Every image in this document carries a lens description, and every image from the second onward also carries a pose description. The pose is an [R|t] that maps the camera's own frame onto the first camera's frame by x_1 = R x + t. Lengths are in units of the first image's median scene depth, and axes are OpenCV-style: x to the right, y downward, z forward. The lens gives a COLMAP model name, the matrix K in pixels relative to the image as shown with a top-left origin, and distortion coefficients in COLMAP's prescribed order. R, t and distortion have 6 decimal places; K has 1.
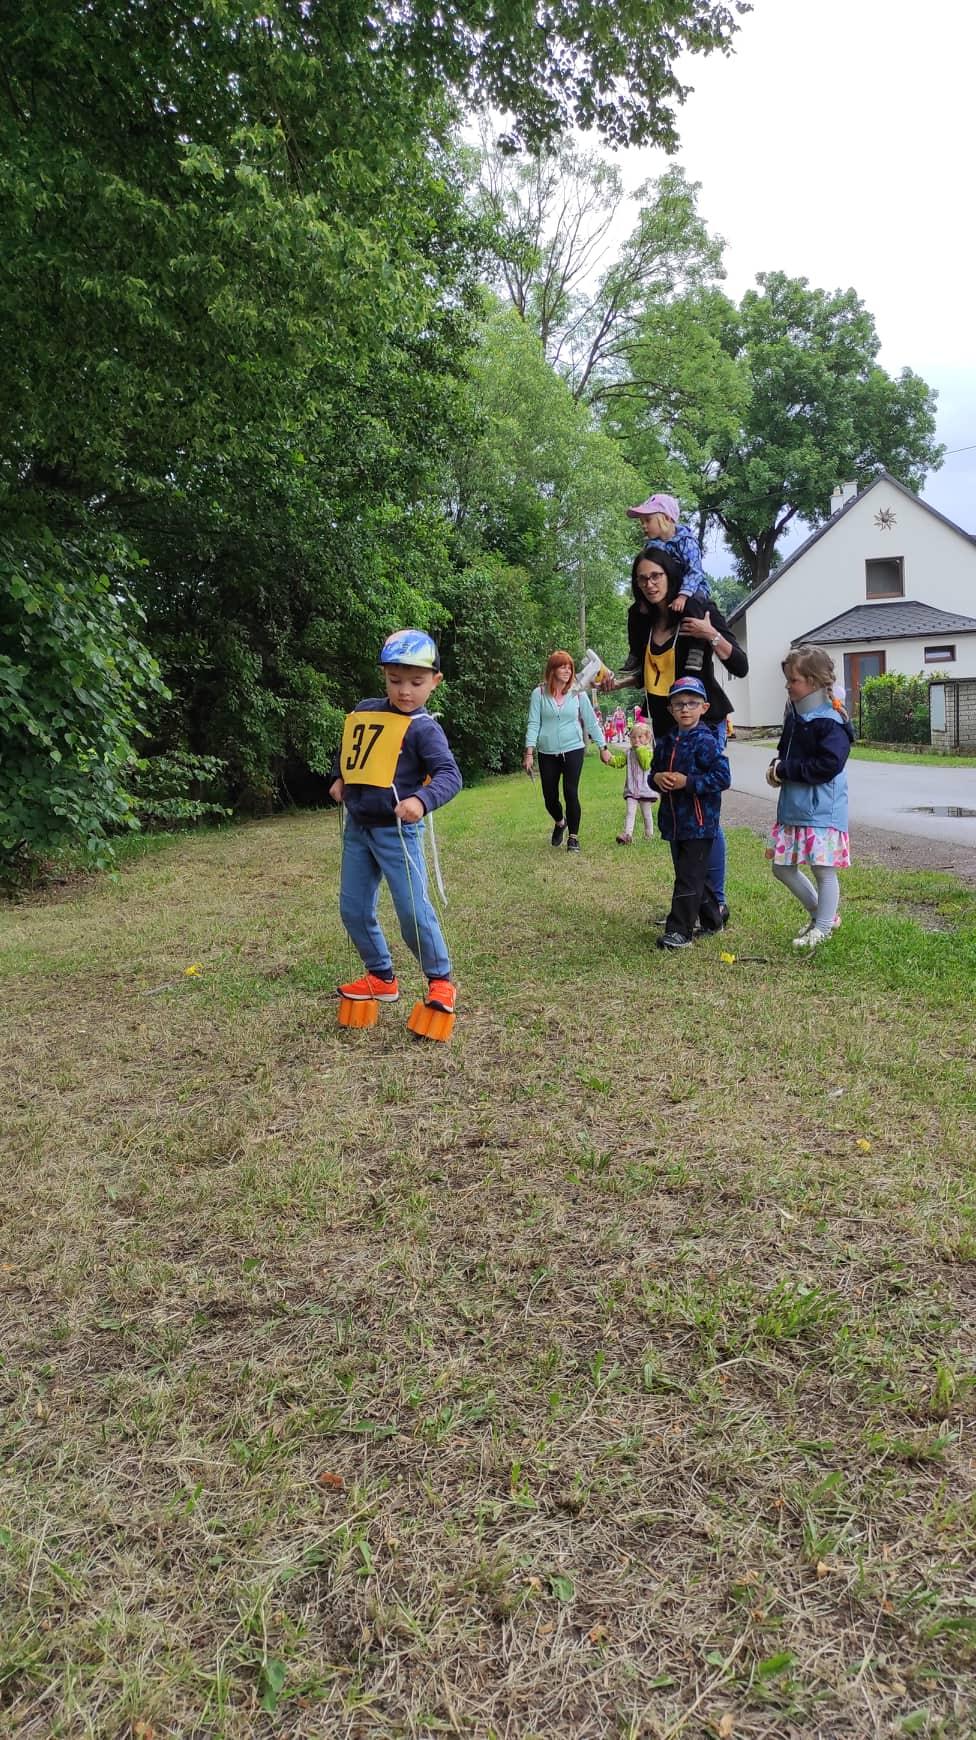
lens RADIAL K [[1282.0, 0, 484.9], [0, 1282.0, 875.8], [0, 0, 1]] dist [0.084412, -0.073534]
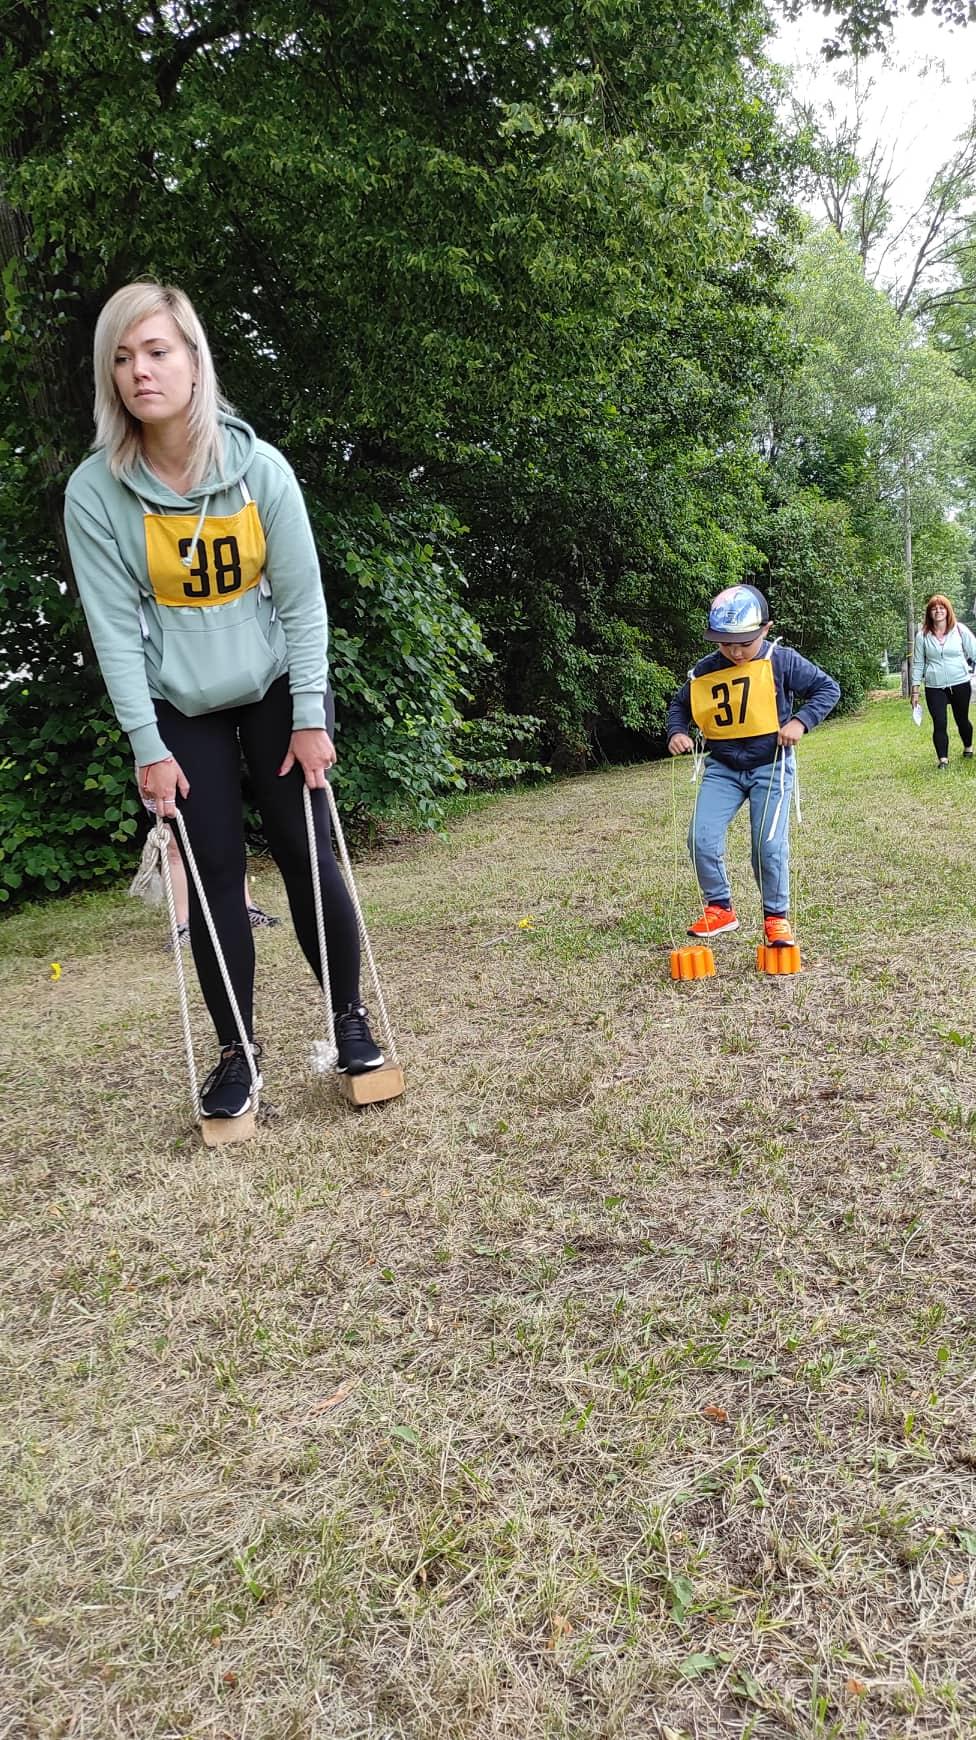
lens RADIAL K [[1282.0, 0, 484.9], [0, 1282.0, 875.8], [0, 0, 1]] dist [0.084412, -0.073534]
pose [[0.971059, -0.014871, -0.238374, -0.010293], [0.023070, 0.999233, 0.031642, 0.001891], [0.237721, -0.036225, 0.970658, -0.003276]]
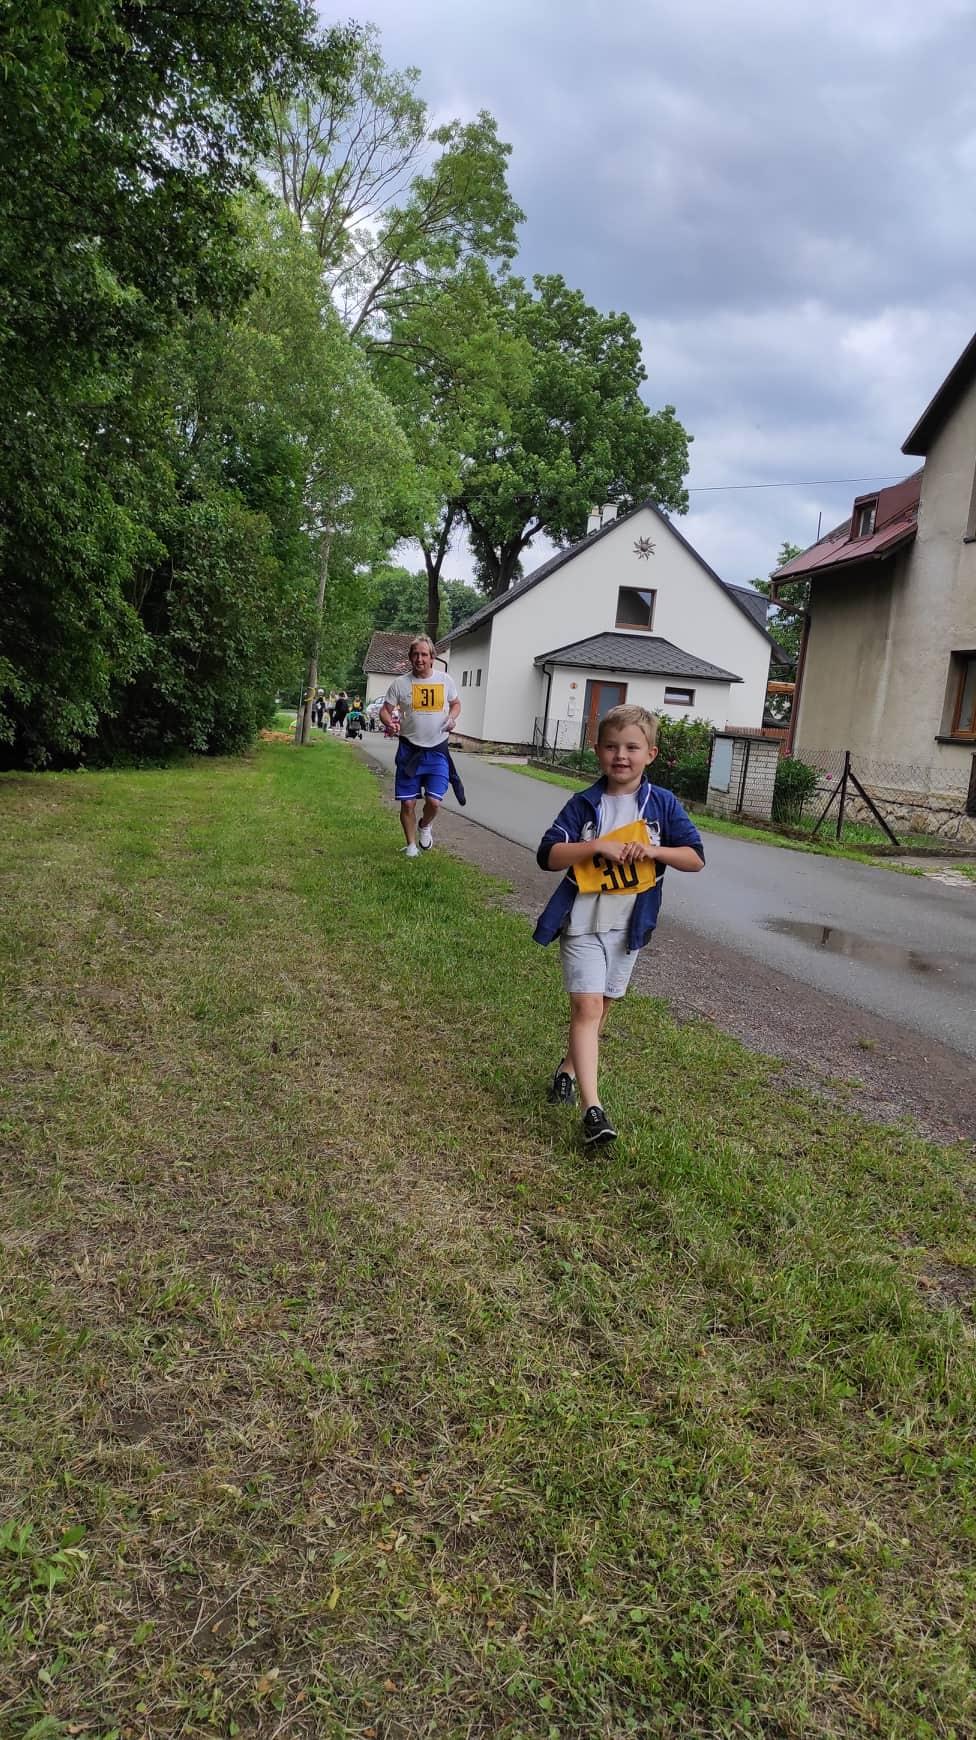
lens RADIAL K [[1293.5, 0, 476.0], [0, 1293.5, 856.1], [0, 0, 1]] dist [0.087185, -0.075047]
pose [[0.964261, 0.133738, 0.228723, -0.008537], [-0.132976, 0.990941, -0.018812, -0.090146], [-0.229167, -0.012275, 0.973310, 0.558084]]
